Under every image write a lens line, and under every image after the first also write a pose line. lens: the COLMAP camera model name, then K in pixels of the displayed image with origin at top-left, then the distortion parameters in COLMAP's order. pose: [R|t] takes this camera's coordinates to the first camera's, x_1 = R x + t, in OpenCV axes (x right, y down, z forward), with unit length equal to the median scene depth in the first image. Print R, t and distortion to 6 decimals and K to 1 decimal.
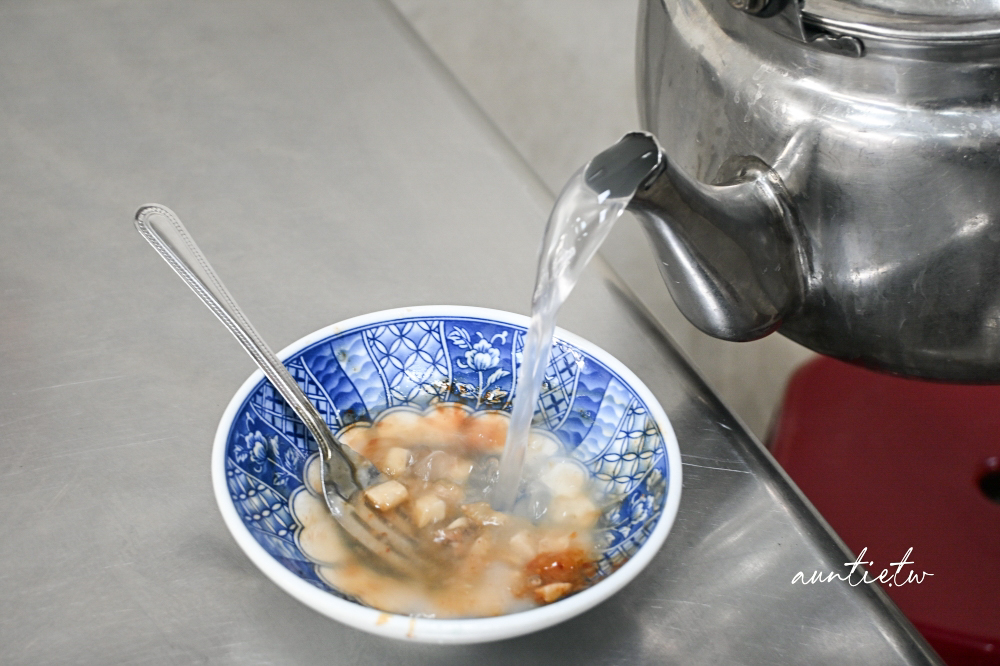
lens RADIAL K [[1444.1, 0, 499.3], [0, 1444.1, 334.8], [0, 0, 1]] dist [-0.037566, 0.000000]
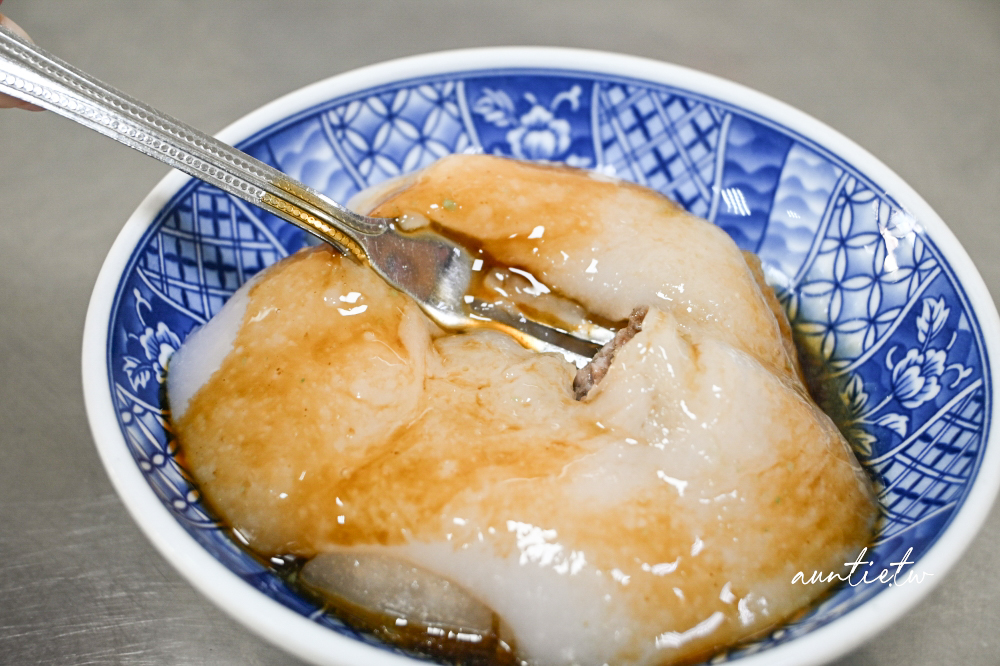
lens RADIAL K [[1645.7, 0, 499.8], [0, 1645.7, 332.4], [0, 0, 1]] dist [-0.090108, 0.000000]
pose [[0.988493, -0.127002, 0.082171, -0.092149], [0.118335, 0.987626, 0.102920, 0.023393], [-0.094226, -0.092012, 0.991290, 0.393937]]
